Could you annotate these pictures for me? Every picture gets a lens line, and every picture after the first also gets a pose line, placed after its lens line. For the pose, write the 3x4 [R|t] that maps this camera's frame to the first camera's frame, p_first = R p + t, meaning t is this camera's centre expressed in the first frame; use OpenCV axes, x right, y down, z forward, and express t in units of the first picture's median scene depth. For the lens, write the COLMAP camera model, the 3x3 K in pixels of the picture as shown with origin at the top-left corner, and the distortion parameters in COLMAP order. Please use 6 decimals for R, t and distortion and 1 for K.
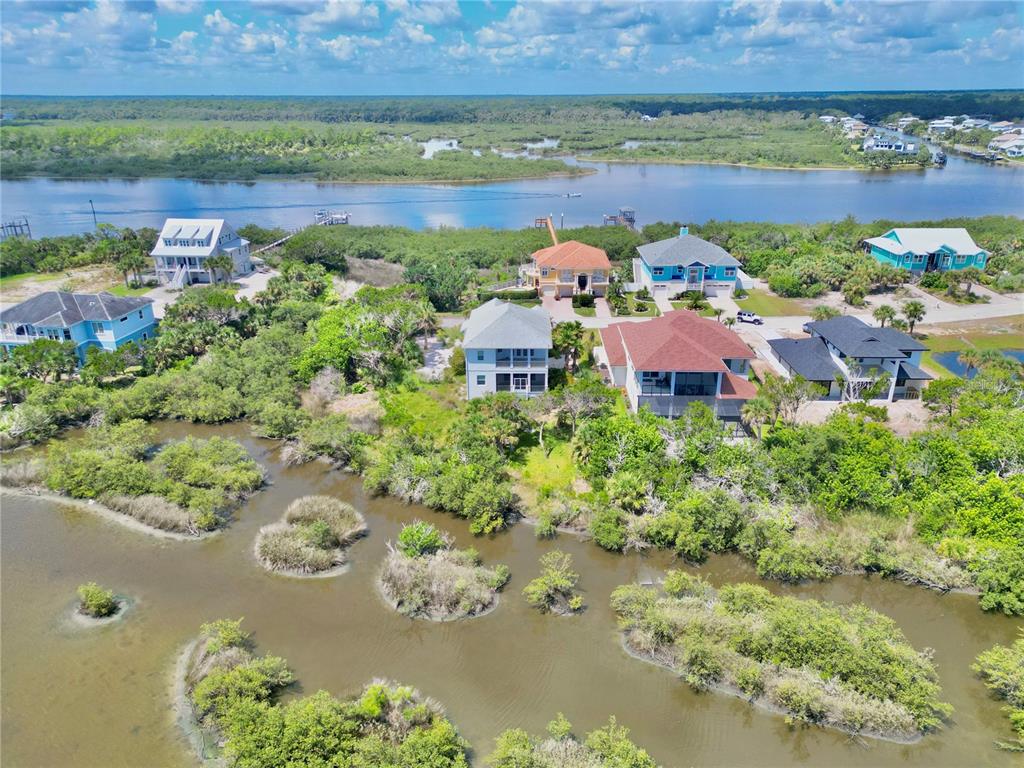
lens RADIAL K [[713.5, 0, 508.6], [0, 713.5, 383.9], [0, 0, 1]] dist [0.050369, -0.044495]
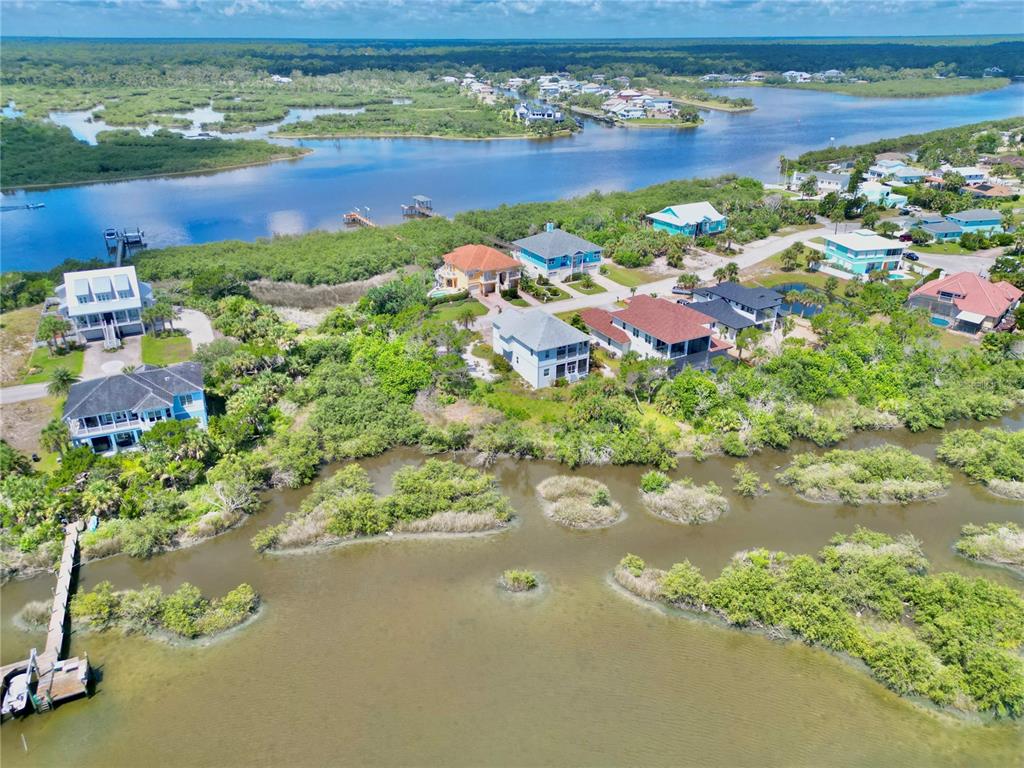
lens RADIAL K [[713.5, 0, 508.6], [0, 713.5, 383.9], [0, 0, 1]] dist [0.050369, -0.044495]
pose [[0.862216, -0.215174, 0.458567, -0.466095], [0.185162, 0.976525, 0.110067, -0.094122], [-0.471485, -0.009992, 0.881817, -0.086611]]
